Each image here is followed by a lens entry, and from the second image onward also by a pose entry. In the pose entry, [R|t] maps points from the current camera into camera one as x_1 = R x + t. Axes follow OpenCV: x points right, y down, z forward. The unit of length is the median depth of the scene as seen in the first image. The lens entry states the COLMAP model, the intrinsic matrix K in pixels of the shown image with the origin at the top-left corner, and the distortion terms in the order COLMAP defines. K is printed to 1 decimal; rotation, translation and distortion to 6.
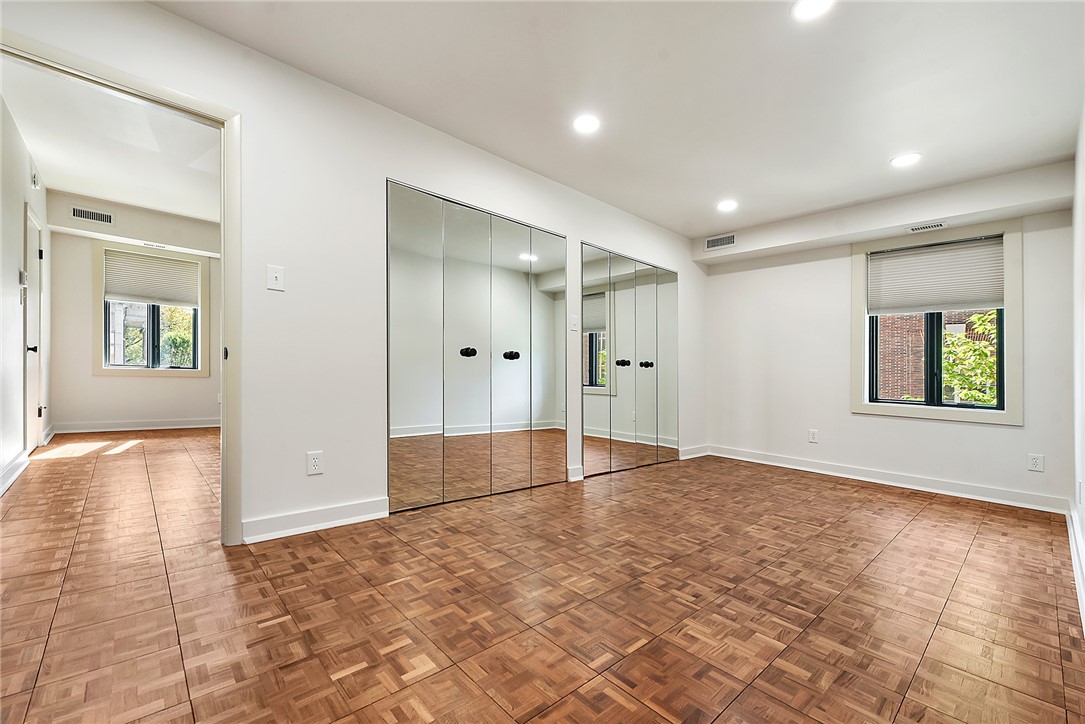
lens RADIAL K [[451.3, 0, 546.8], [0, 451.3, 387.9], [0, 0, 1]] dist [0.000762, -0.000061]
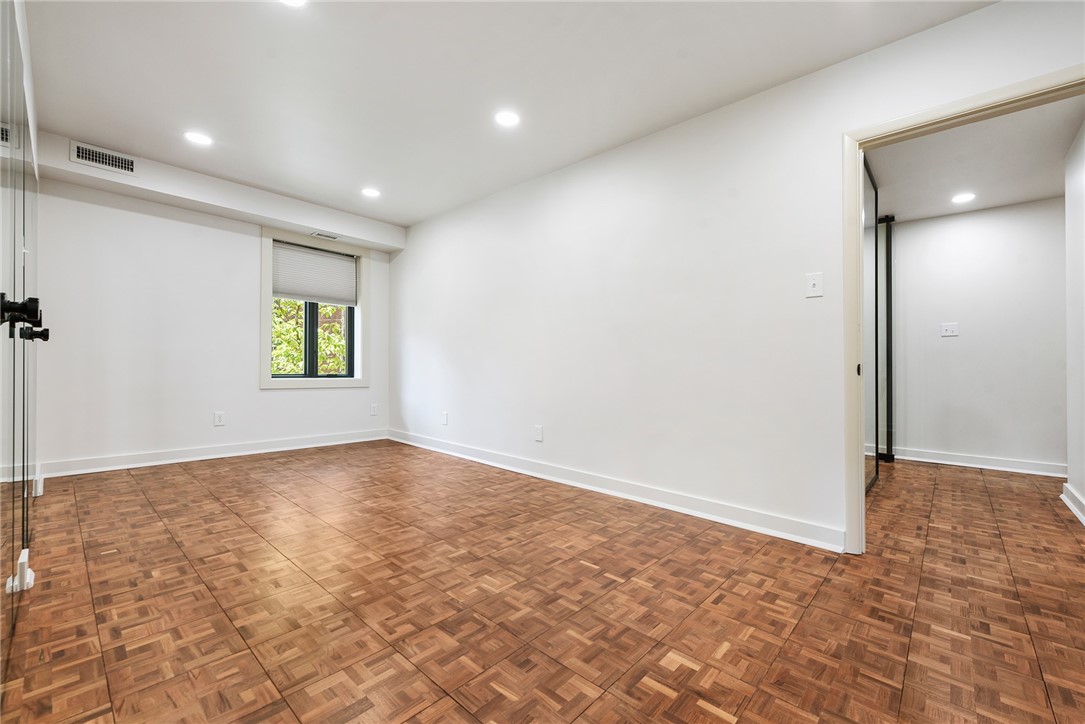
lens RADIAL K [[450.6, 0, 542.5], [0, 450.6, 362.0], [0, 0, 1]] dist [0.000492, -0.000014]
pose [[-0.085218, -0.031332, 0.995870, -0.507293], [0.013807, 0.999372, 0.032624, -0.040555], [-0.996267, 0.016530, -0.084731, 0.559099]]
